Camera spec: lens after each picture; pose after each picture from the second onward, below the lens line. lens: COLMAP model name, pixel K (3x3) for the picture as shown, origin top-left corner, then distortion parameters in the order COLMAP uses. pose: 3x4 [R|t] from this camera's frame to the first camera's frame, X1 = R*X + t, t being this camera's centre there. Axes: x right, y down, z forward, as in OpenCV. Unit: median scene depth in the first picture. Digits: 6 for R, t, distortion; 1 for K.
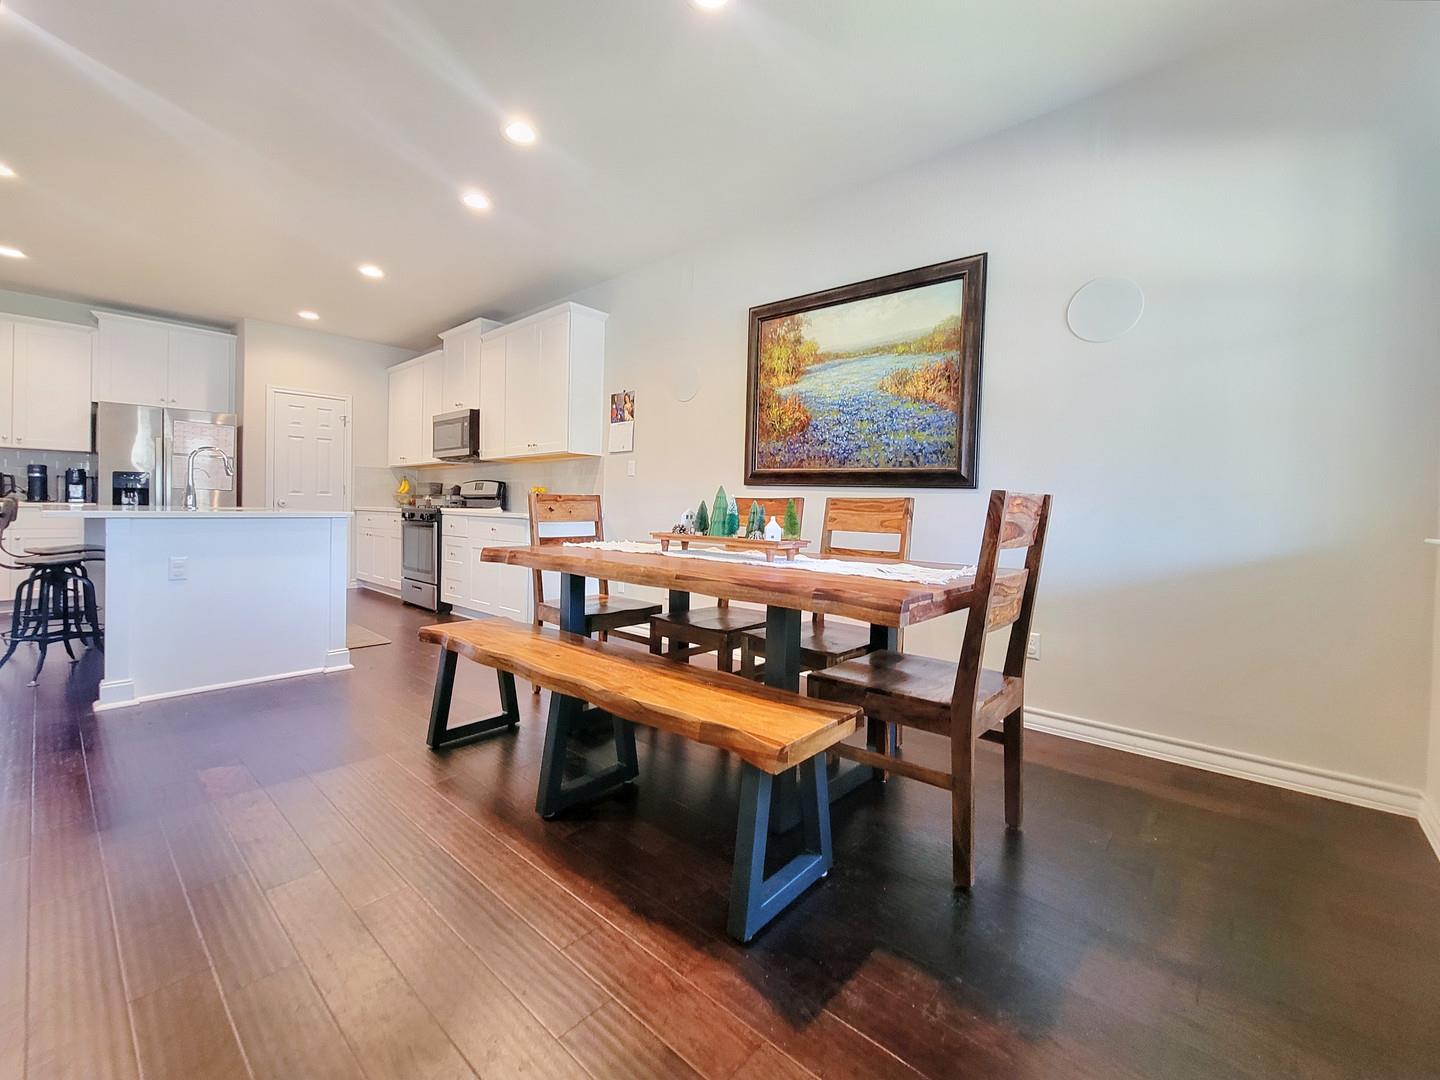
lens RADIAL K [[587.5, 0, 746.8], [0, 587.5, 507.1], [0, 0, 1]] dist [-0.001327, -0.001433]
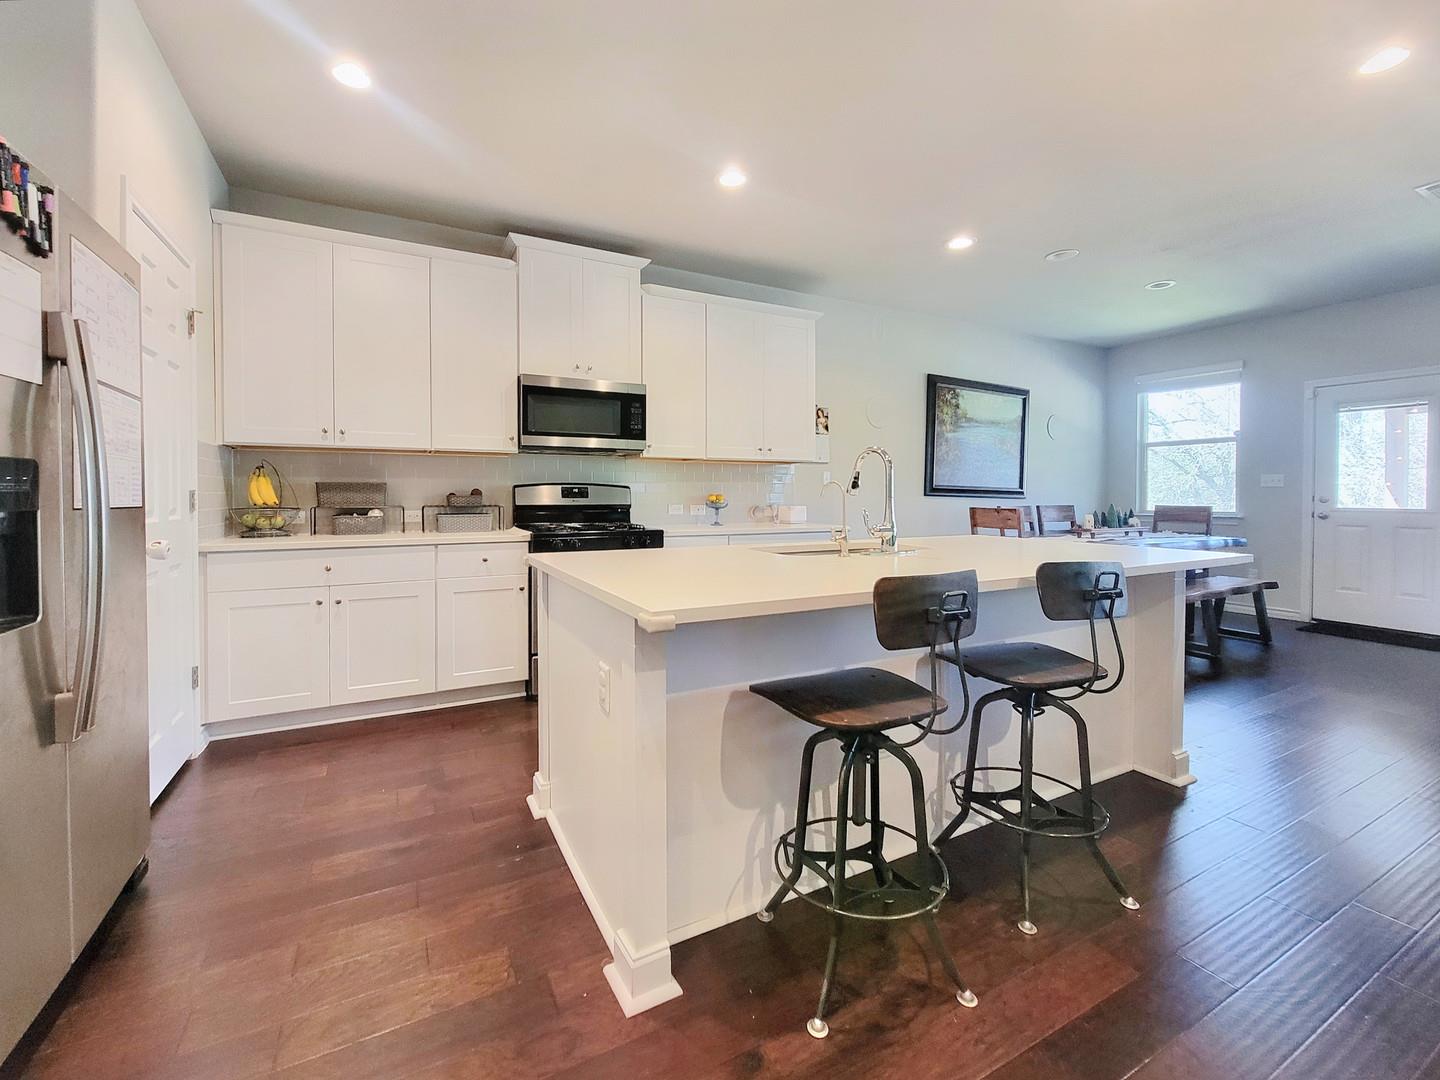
lens RADIAL K [[587.5, 0, 688.8], [0, 587.5, 497.4], [0, 0, 1]] dist [-0.001327, -0.001433]
pose [[0.406720, -0.026960, 0.913155, -1.731162], [0.004743, 0.999613, 0.027400, -0.082739], [-0.913541, -0.006813, 0.406690, 1.044338]]
